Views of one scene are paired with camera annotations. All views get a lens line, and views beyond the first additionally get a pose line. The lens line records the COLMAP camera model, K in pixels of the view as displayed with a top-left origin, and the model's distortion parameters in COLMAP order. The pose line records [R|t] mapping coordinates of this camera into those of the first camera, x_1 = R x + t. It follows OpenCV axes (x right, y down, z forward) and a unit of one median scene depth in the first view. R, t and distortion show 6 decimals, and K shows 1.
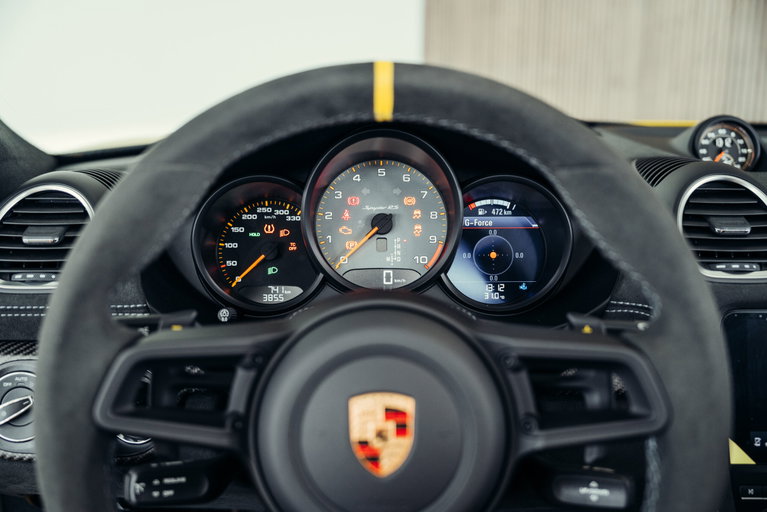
lens RADIAL K [[805.1, 0, 392.1], [0, 805.1, 233.6], [0, 0, 1]] dist [0.037004, 0.000000]
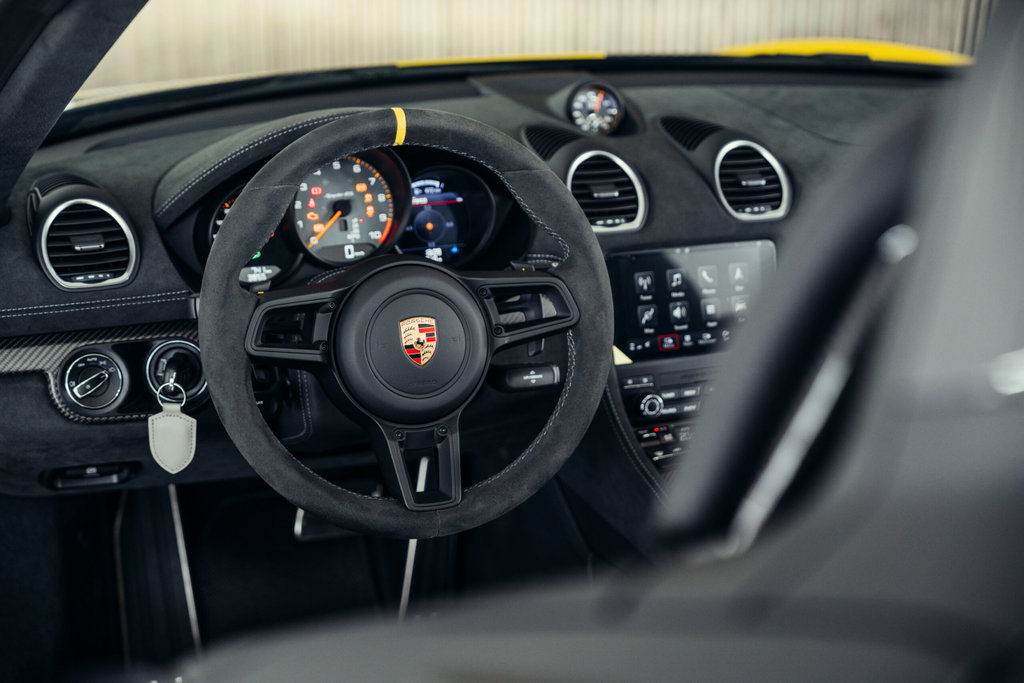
lens RADIAL K [[1661.5, 0, 512.4], [0, 1661.5, 344.7], [0, 0, 1]] dist [-0.079394, 0.000000]
pose [[0.939562, -0.102791, 0.326585, -0.609991], [0.068266, 0.990959, 0.115502, -0.079618], [-0.335504, -0.086226, 0.938084, -1.453131]]
